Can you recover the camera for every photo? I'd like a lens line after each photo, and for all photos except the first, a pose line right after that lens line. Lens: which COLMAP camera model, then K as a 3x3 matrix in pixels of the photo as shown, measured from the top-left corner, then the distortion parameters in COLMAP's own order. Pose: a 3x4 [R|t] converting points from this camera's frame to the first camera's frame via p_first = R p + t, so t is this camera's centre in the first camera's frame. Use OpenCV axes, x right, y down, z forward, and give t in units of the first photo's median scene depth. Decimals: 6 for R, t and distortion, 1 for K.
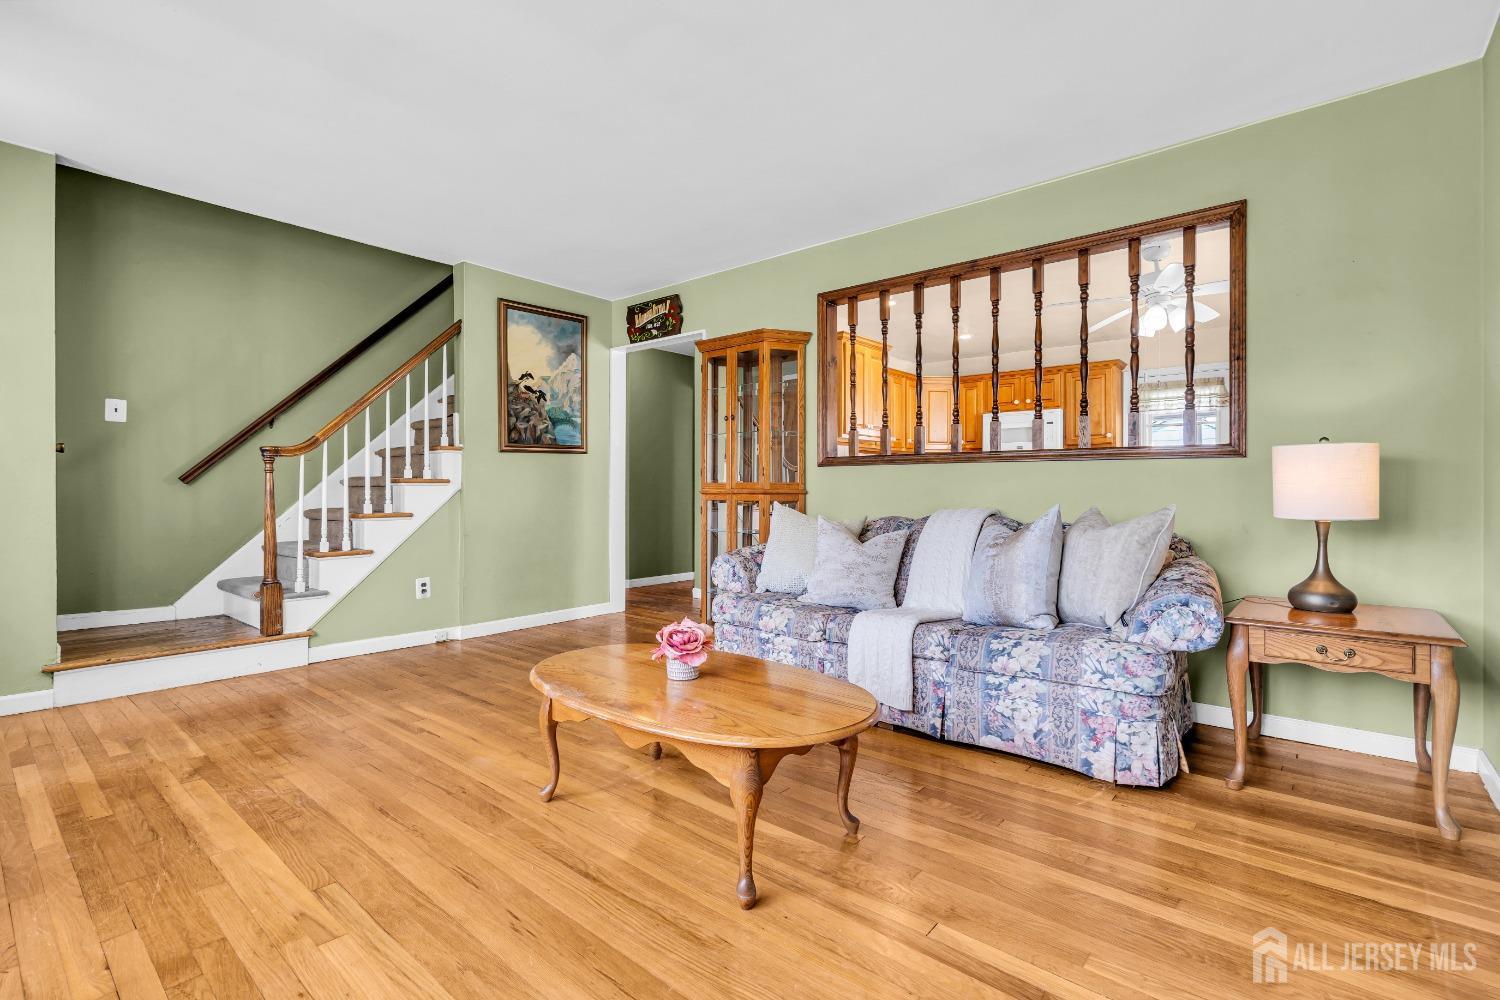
lens RADIAL K [[682.6, 0, 748.7], [0, 682.6, 491.4], [0, 0, 1]] dist [-0.007502, 0.000377]
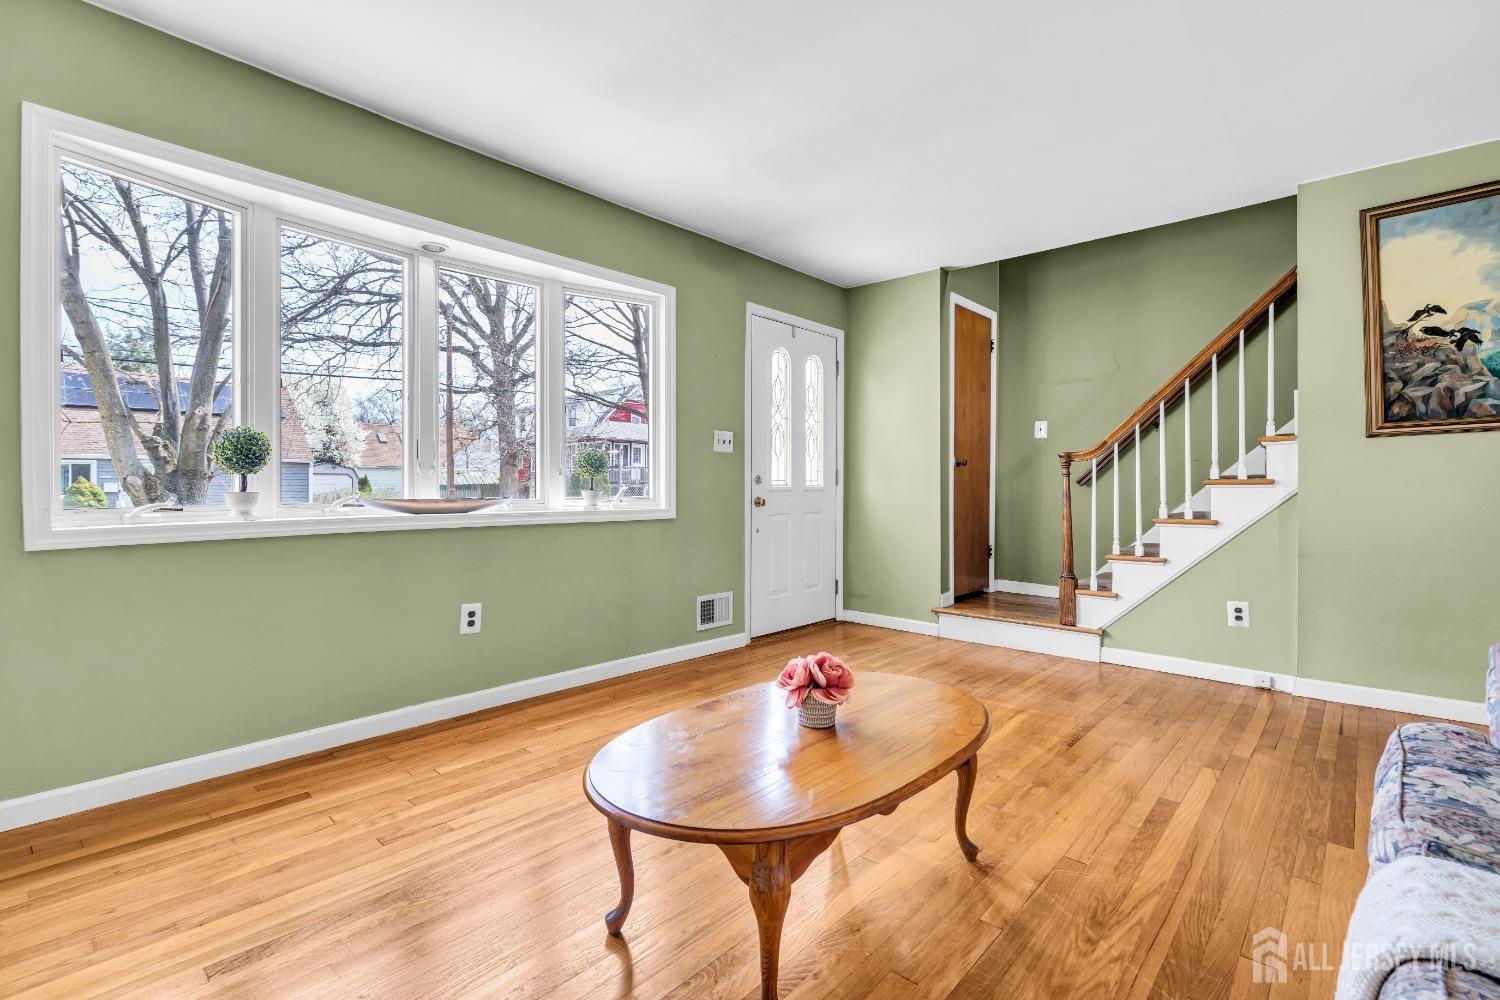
lens RADIAL K [[682.6, 0, 755.7], [0, 682.6, 486.3], [0, 0, 1]] dist [-0.007502, 0.000377]
pose [[-0.034079, 0.000670, -0.999419, 0.361104], [-0.000076, 1.000000, 0.000672, -0.011008], [0.999419, 0.000099, -0.034079, 0.463938]]
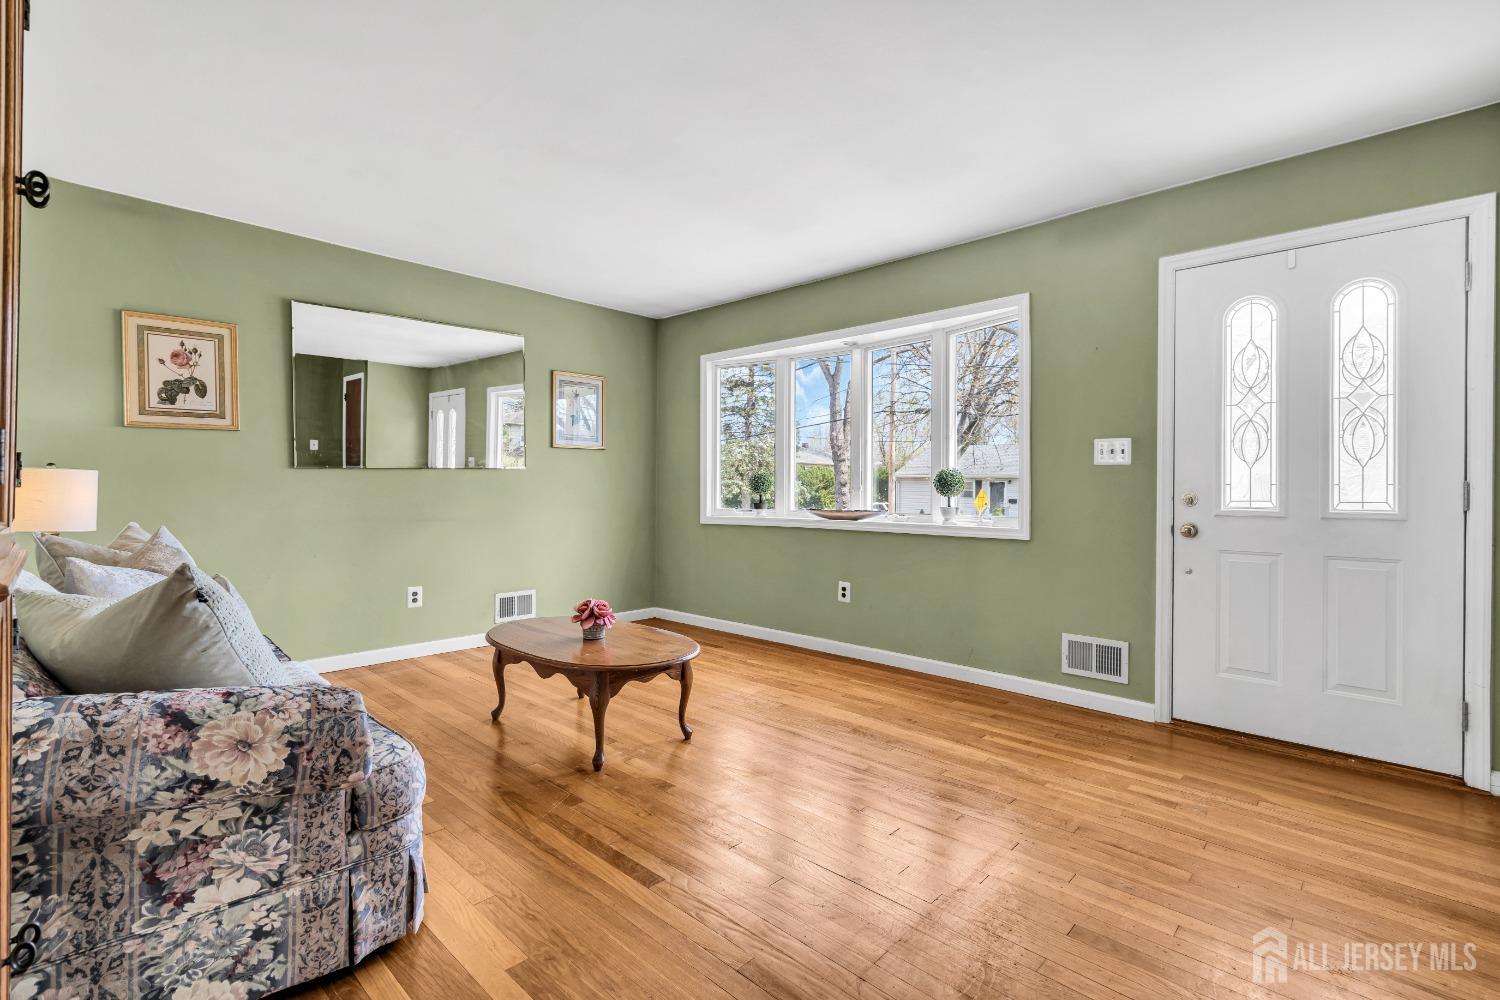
lens RADIAL K [[682.6, 0, 751.2], [0, 682.6, 496.1], [0, 0, 1]] dist [-0.007502, 0.000377]
pose [[-0.998673, -0.011006, 0.050316, -0.244974], [-0.010834, 0.999934, 0.003694, -0.021960], [-0.050353, 0.003144, -0.998727, 1.191910]]
